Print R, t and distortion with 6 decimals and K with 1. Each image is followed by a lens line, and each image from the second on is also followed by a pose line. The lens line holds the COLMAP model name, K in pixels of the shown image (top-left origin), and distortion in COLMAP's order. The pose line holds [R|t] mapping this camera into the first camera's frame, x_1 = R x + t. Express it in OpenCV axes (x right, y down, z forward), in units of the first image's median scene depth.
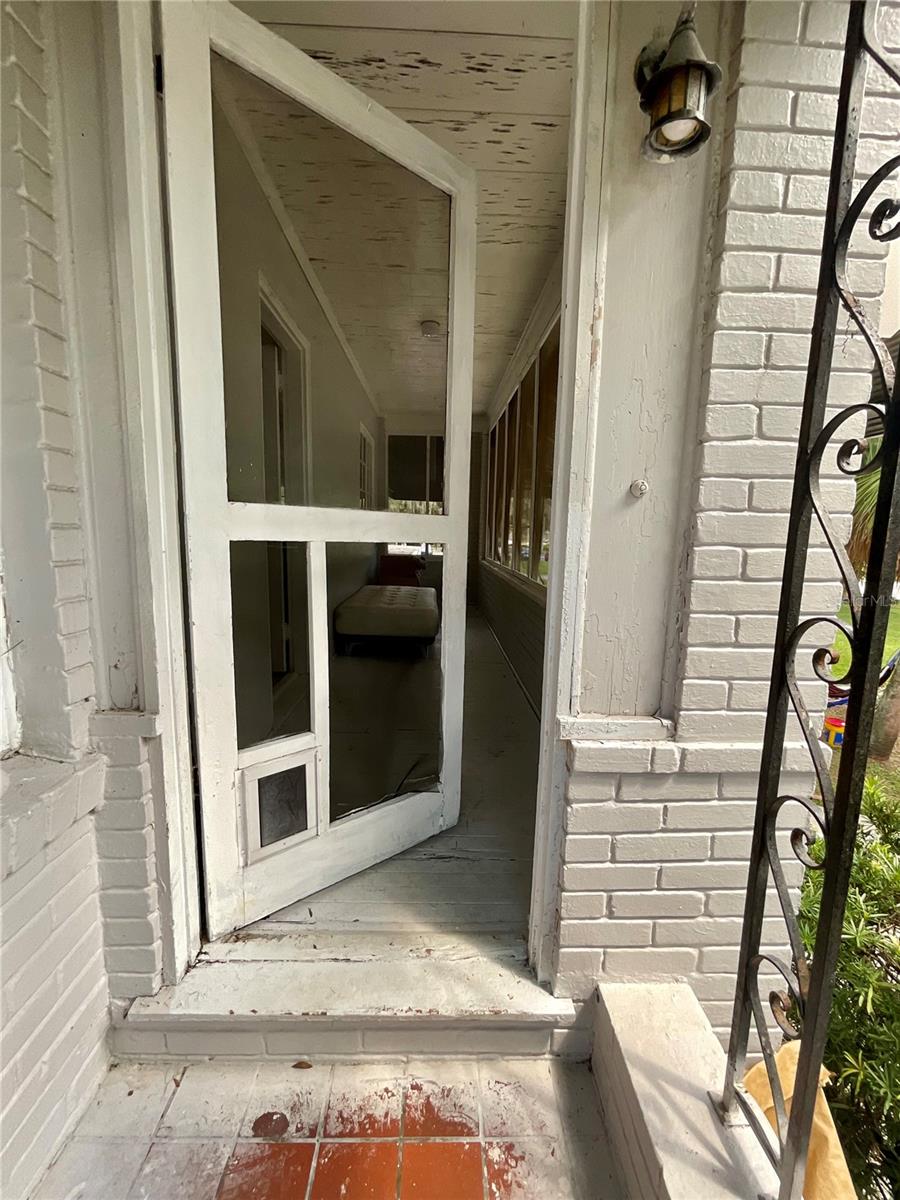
lens RADIAL K [[481.9, 0, 449.2], [0, 481.9, 600.6], [0, 0, 1]] dist [-0.004734, 0.000057]
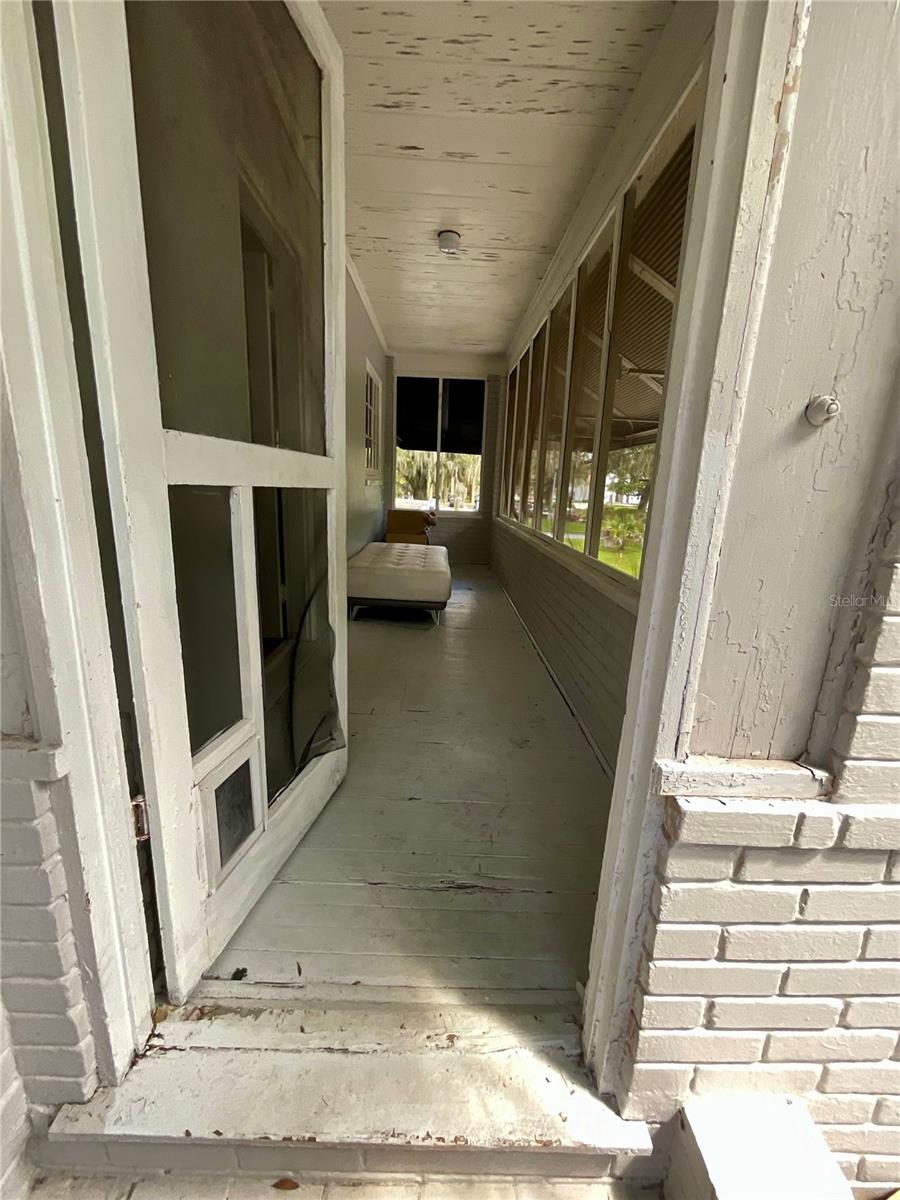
lens RADIAL K [[481.9, 0, 452.8], [0, 481.9, 601.8], [0, 0, 1]] dist [-0.004734, 0.000057]
pose [[0.999784, 0.020569, -0.003048, -0.058288], [-0.020197, 0.995477, 0.092835, -0.035259], [0.004943, -0.092754, 0.995677, 0.338166]]
